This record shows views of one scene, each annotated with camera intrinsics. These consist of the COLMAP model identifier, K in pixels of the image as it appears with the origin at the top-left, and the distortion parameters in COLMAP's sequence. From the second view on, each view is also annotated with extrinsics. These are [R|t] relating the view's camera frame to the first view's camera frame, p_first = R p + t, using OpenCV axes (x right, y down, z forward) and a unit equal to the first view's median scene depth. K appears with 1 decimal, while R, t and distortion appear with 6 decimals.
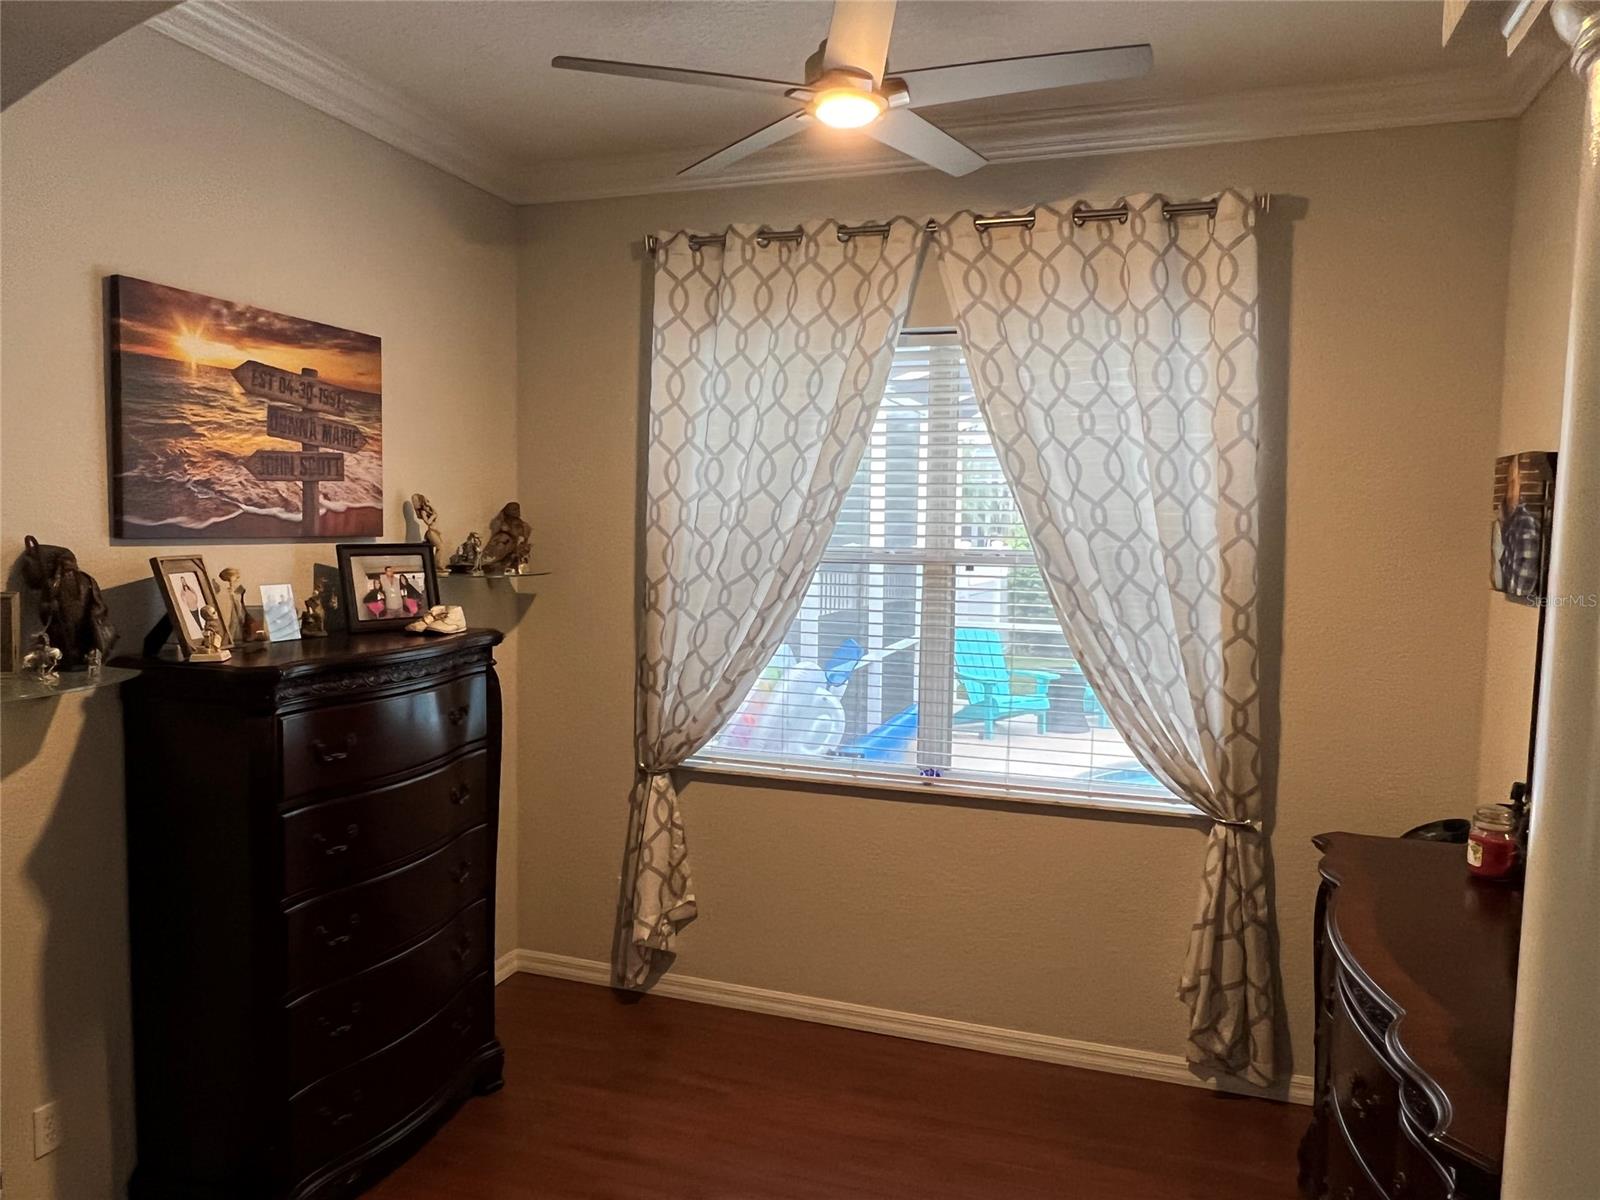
lens RADIAL K [[1116.9, 0, 795.3], [0, 1116.9, 604.6], [0, 0, 1]] dist [-0.002159, -0.006127]
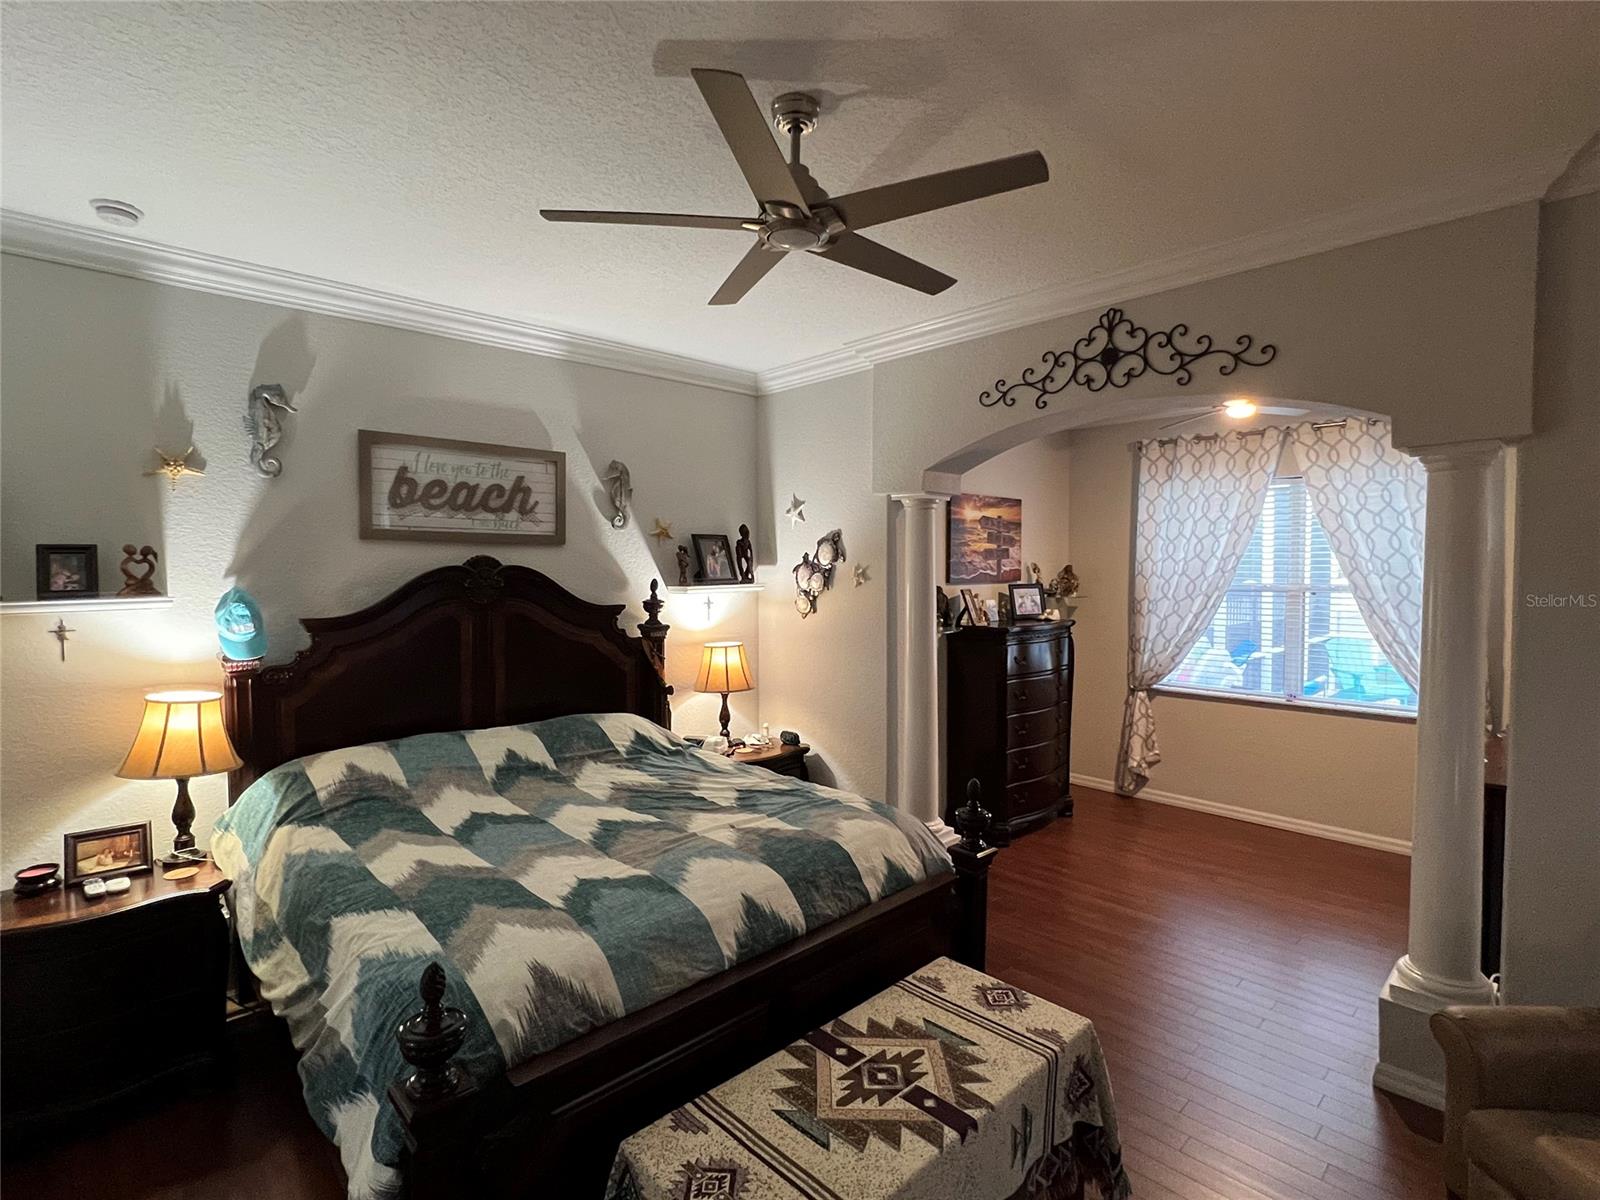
lens RADIAL K [[777.7, 0, 788.3], [0, 777.7, 598.0], [0, 0, 1]] dist [-0.018975, 0.011187]
pose [[0.881085, -0.000511, -0.472957, -0.017601], [-0.015986, 0.999396, -0.030861, 0.034096], [0.472687, 0.034751, 0.880545, -0.676874]]
